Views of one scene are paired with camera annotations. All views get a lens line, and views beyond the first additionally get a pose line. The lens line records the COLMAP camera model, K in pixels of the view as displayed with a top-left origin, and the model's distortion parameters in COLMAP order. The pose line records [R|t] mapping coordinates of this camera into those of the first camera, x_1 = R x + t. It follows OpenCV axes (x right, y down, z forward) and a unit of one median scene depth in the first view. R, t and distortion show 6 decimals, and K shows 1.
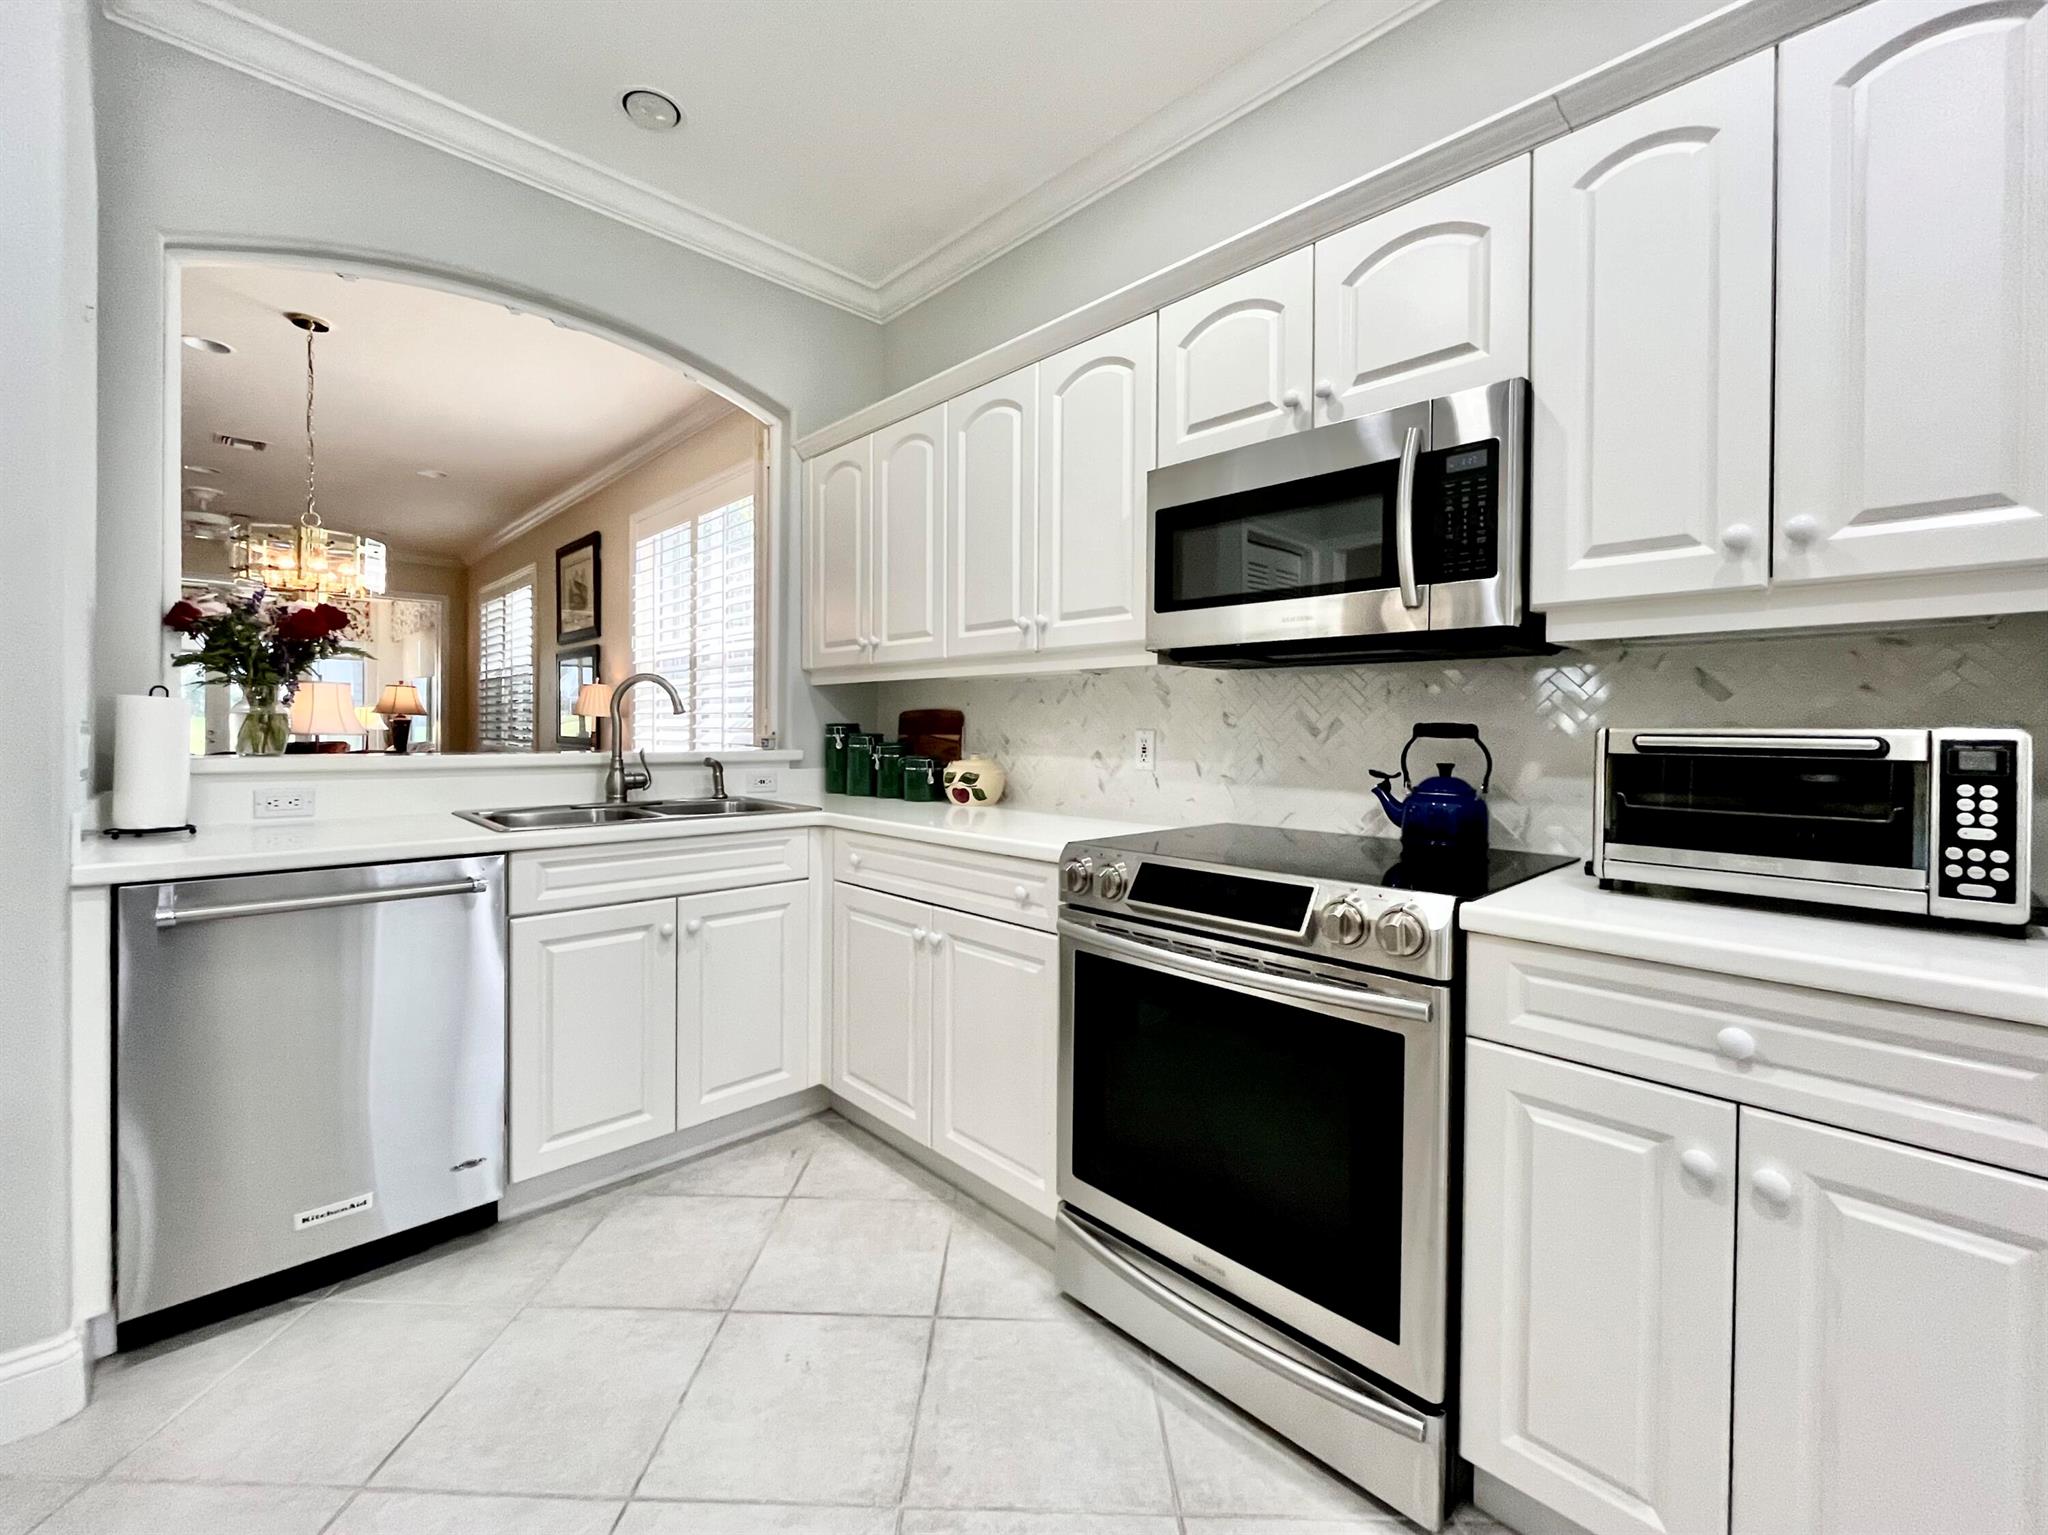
lens RADIAL K [[852.1, 0, 1025.6], [0, 852.1, 733.4], [0, 0, 1]] dist [0.000560, 0.000372]
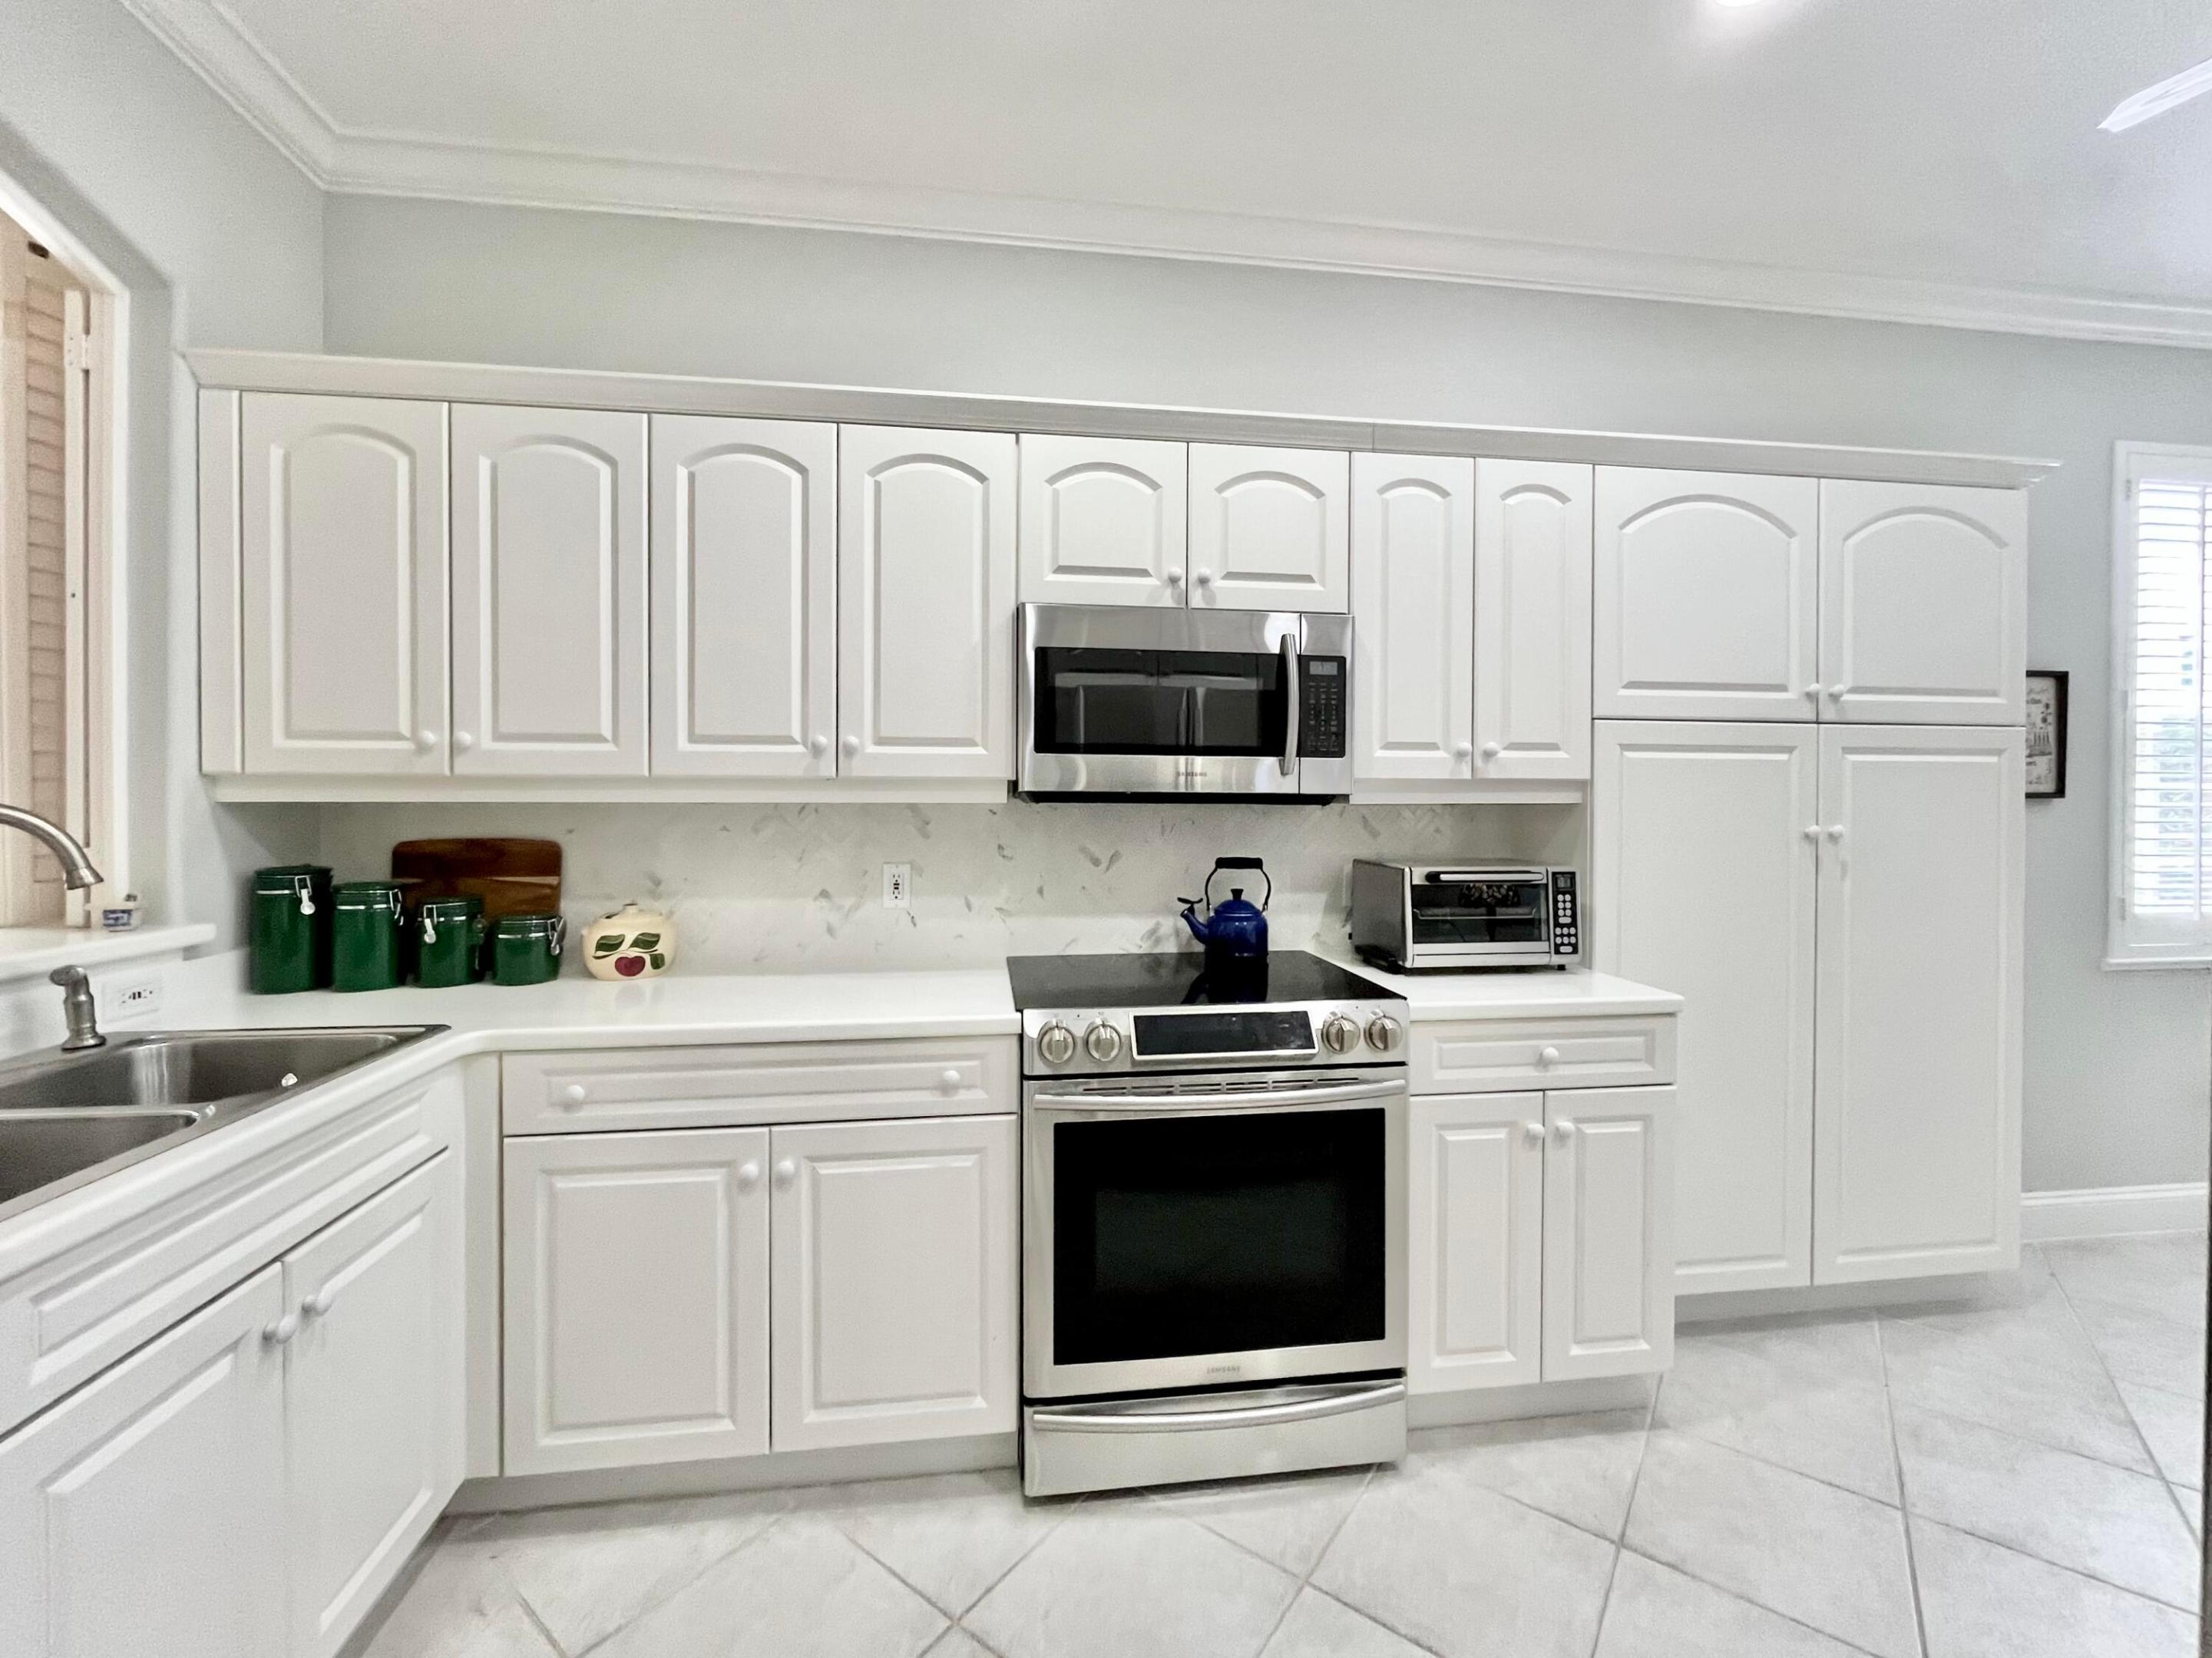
lens RADIAL K [[909.1, 0, 1100.9], [0, 909.1, 807.5], [0, 0, 1]] dist [-0.001020, -0.000227]
pose [[0.595778, -0.012598, 0.803050, -0.605528], [0.007837, 0.999921, 0.009873, -0.086322], [-0.803111, 0.000411, 0.595830, 0.316583]]
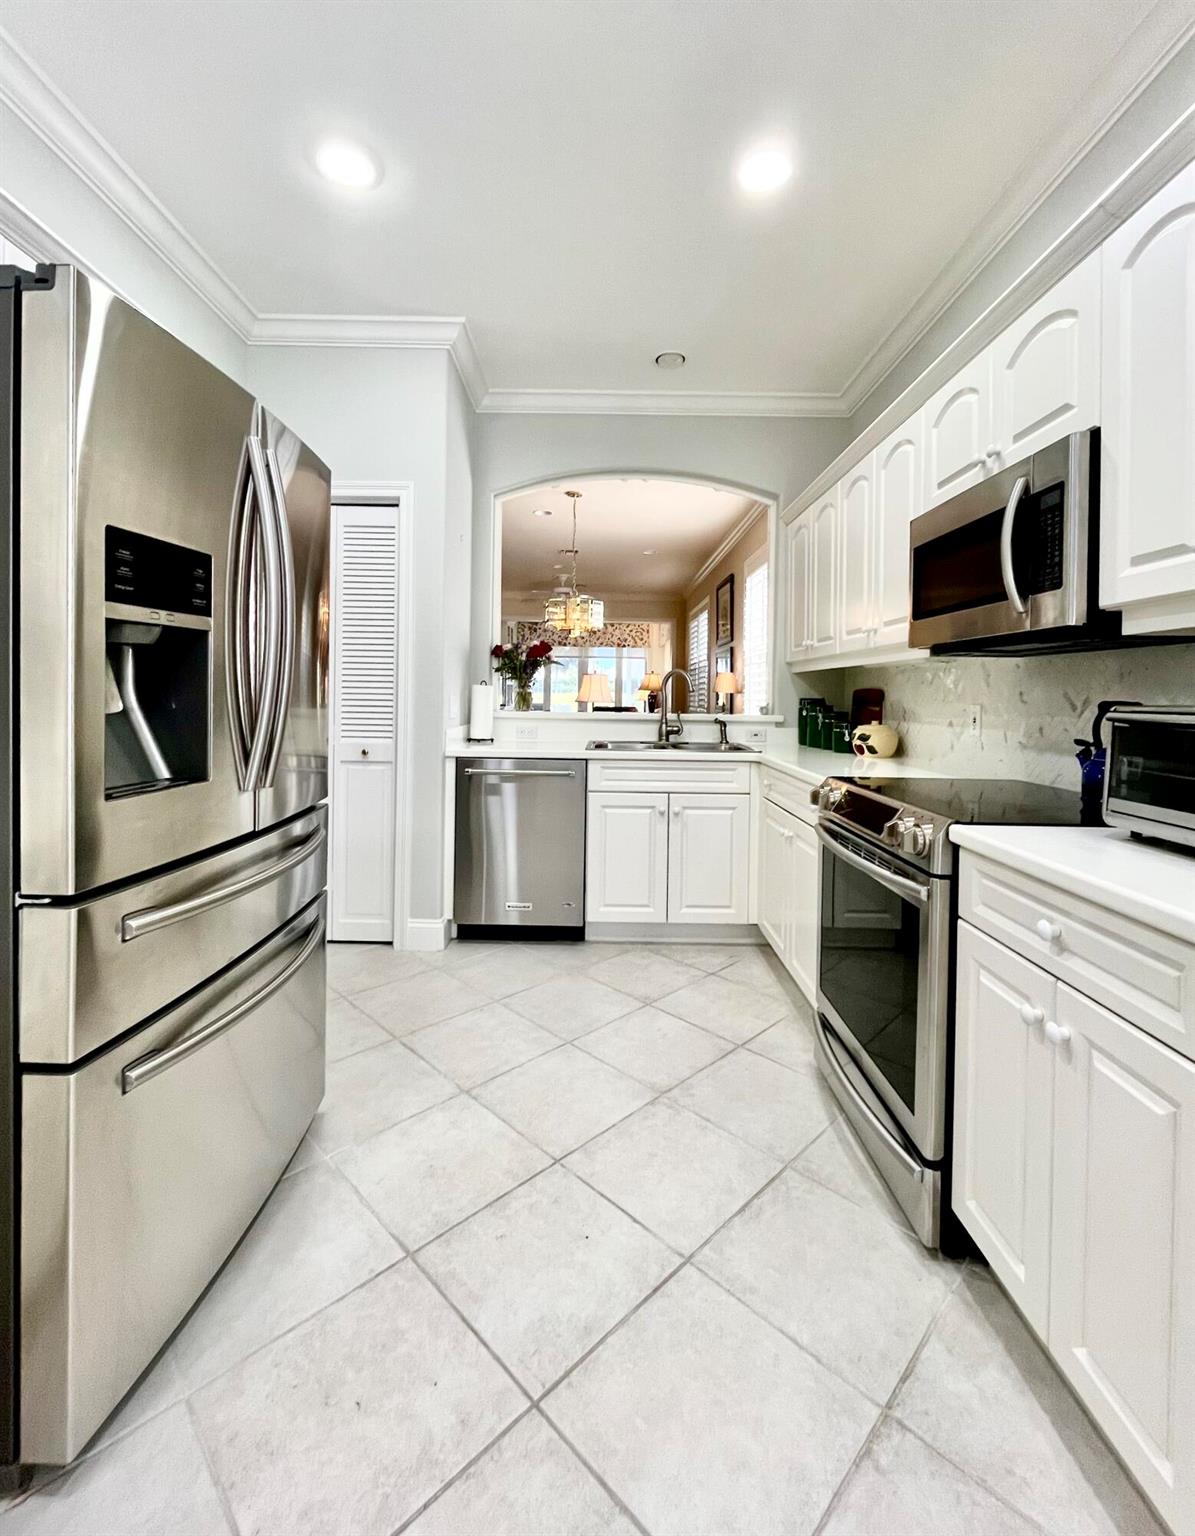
lens RADIAL K [[683.4, 0, 603.2], [0, 683.4, 700.3], [0, 0, 1]] dist [0.000562, -0.000233]
pose [[0.719849, 0.009020, -0.694072, 0.548801], [-0.014219, 0.999897, -0.001752, -0.001572], [0.693985, 0.011131, 0.719903, -0.158529]]
